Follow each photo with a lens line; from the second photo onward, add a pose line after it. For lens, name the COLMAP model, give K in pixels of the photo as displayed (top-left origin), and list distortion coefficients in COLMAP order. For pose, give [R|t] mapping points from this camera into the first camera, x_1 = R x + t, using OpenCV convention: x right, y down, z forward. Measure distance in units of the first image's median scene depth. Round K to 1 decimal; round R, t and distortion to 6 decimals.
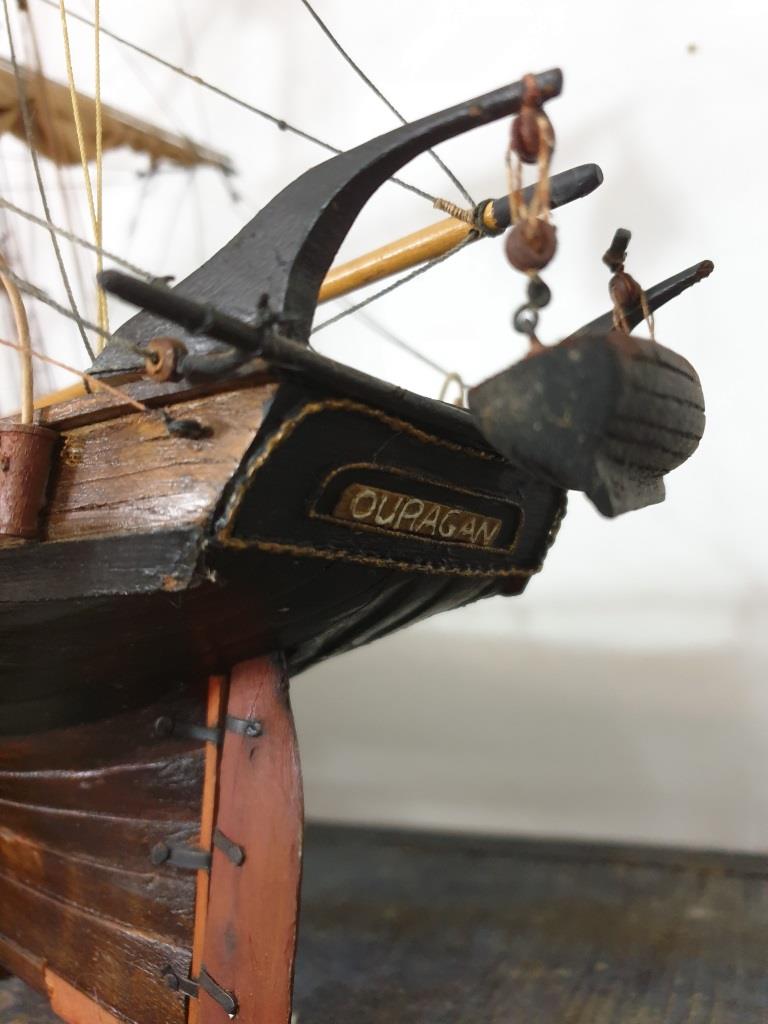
lens RADIAL K [[840.5, 0, 384.0], [0, 840.5, 512.0], [0, 0, 1]] dist [0.026966, 0.004118]
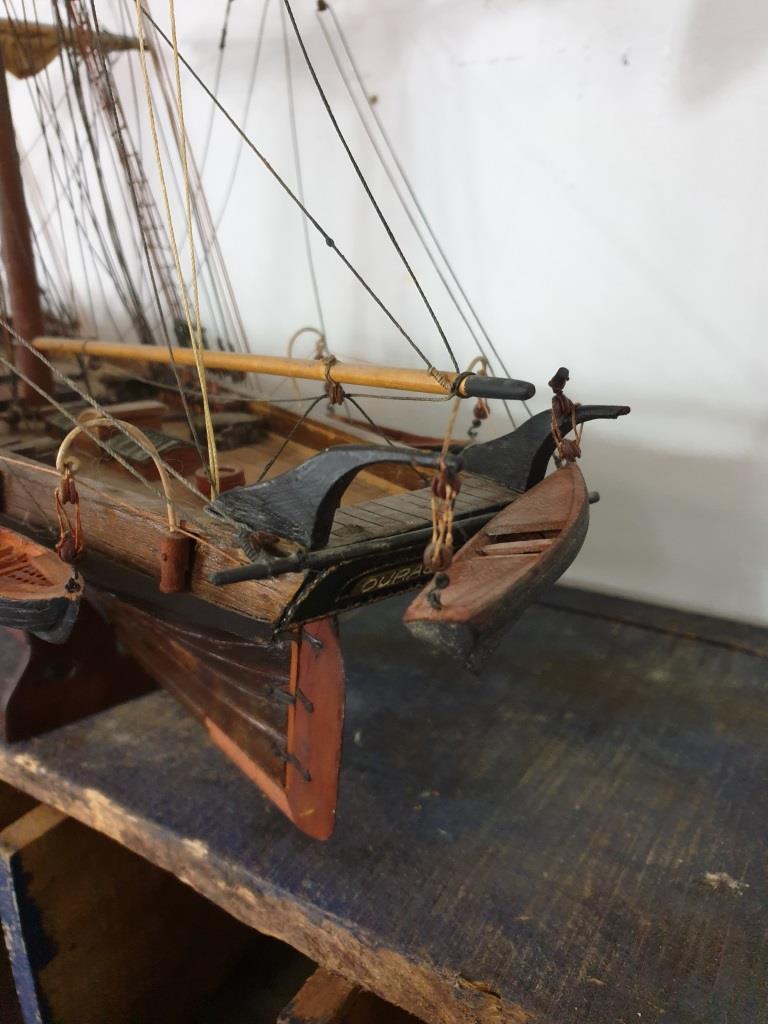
lens RADIAL K [[840.5, 0, 384.0], [0, 840.5, 512.0], [0, 0, 1]] dist [0.026966, 0.004118]
pose [[0.990493, 0.067678, -0.119759, 0.144786], [-0.010838, 0.906288, 0.422522, -0.632981], [0.137132, -0.417207, 0.898406, -0.329343]]
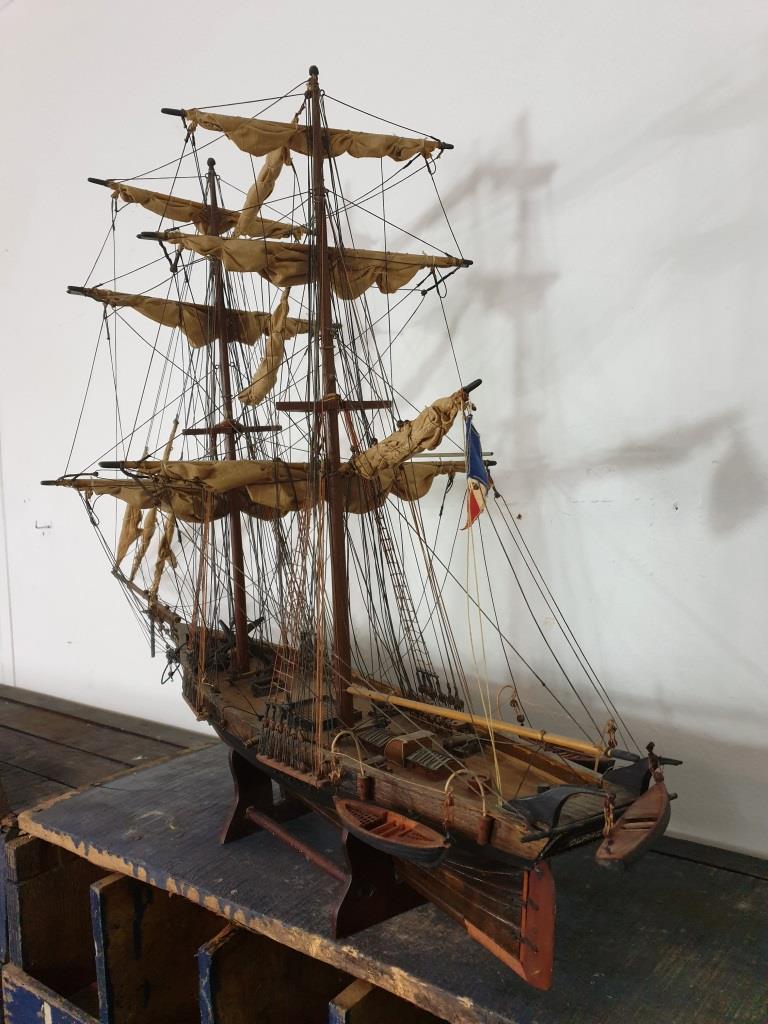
lens RADIAL K [[833.7, 0, 384.0], [0, 833.7, 512.0], [0, 0, 1]] dist [0.009799, 0.069034]
pose [[0.969508, -0.006145, -0.244981, 0.063169], [0.046645, 0.986036, 0.159864, -1.578886], [0.240578, -0.166416, 0.956257, -1.913498]]
